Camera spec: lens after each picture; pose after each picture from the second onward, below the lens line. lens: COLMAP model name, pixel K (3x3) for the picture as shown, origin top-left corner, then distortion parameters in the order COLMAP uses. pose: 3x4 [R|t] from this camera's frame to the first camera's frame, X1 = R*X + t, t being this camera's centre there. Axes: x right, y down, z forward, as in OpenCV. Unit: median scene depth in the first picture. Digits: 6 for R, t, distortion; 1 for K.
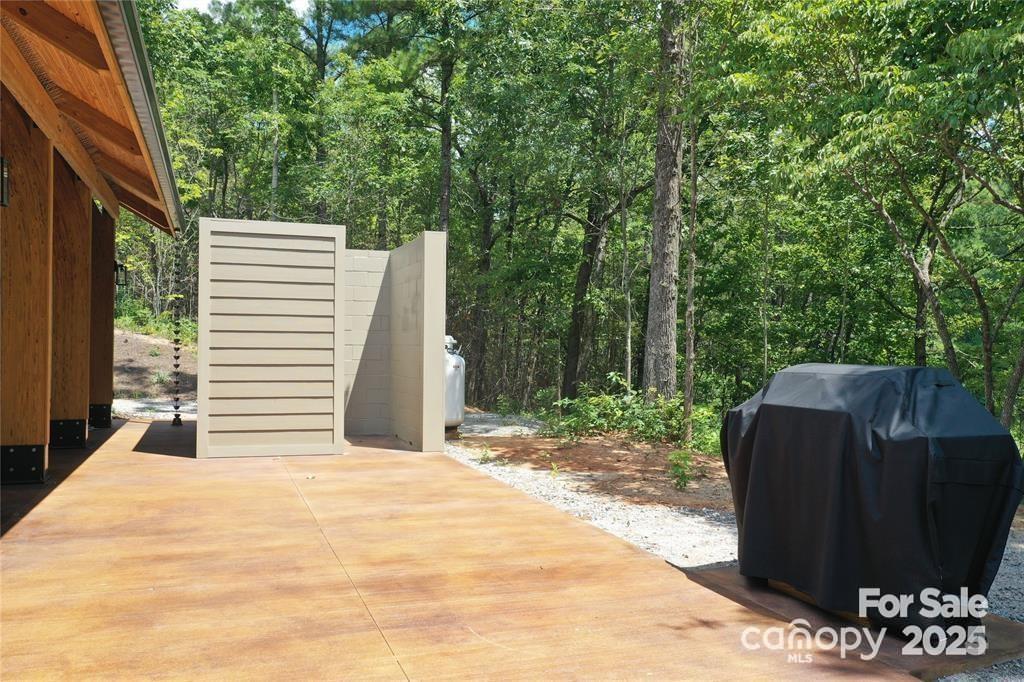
lens RADIAL K [[802.9, 0, 512.0], [0, 802.9, 341.0], [0, 0, 1]] dist [-0.002757, -0.002888]
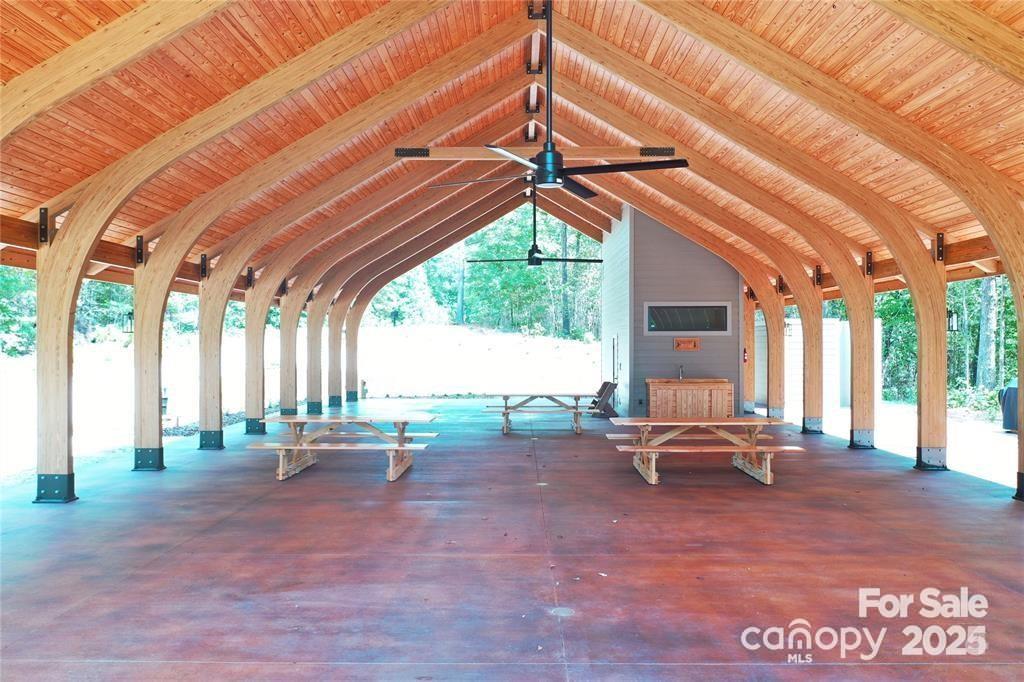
lens RADIAL K [[802.9, 0, 512.0], [0, 802.9, 341.0], [0, 0, 1]] dist [-0.002757, -0.002888]
pose [[0.930108, -0.009029, -0.367176, -0.172791], [0.007836, 0.999958, -0.004741, -0.053001], [0.367203, 0.001532, 0.930140, -1.254121]]
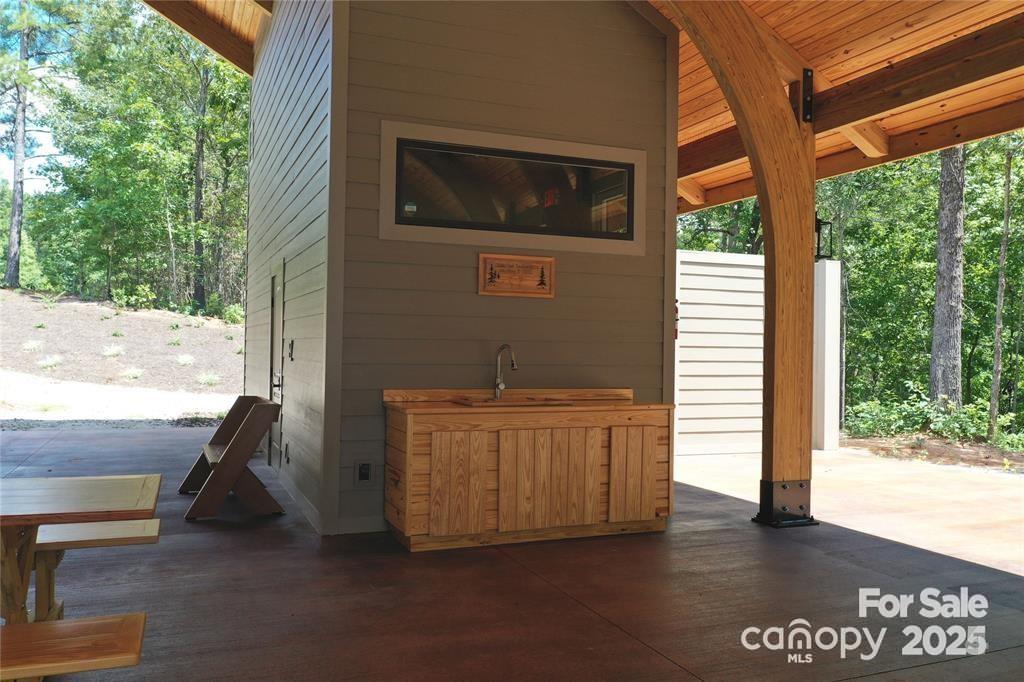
lens RADIAL K [[802.9, 0, 512.0], [0, 802.9, 341.0], [0, 0, 1]] dist [-0.002757, -0.002888]
pose [[0.999602, 0.005895, 0.027593, -0.455391], [-0.005776, 0.999974, -0.004383, -0.009321], [-0.027619, 0.004222, 0.999610, -0.116428]]
